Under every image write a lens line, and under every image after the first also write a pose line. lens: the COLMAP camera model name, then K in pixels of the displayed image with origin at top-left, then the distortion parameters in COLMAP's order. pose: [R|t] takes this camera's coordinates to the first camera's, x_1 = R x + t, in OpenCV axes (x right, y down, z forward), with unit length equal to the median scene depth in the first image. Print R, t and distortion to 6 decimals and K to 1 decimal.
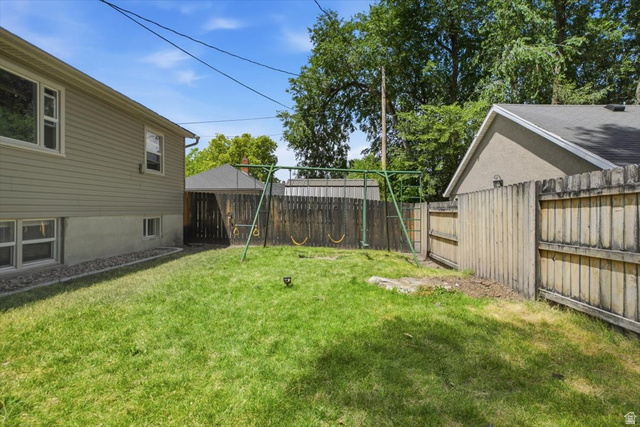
lens RADIAL K [[300.1, 0, 320.0], [0, 300.1, 213.5], [0, 0, 1]] dist [0.001721, -0.000039]
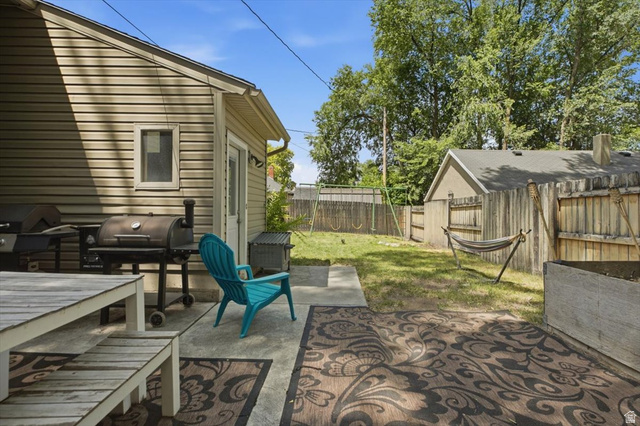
lens RADIAL K [[300.1, 0, 320.0], [0, 300.1, 213.0], [0, 0, 1]] dist [0.001721, -0.000039]
pose [[0.999962, 0.008529, 0.001654, -0.086124], [-0.008537, 0.999951, 0.004961, -0.000318], [-0.001612, -0.004975, 0.999986, -0.389021]]
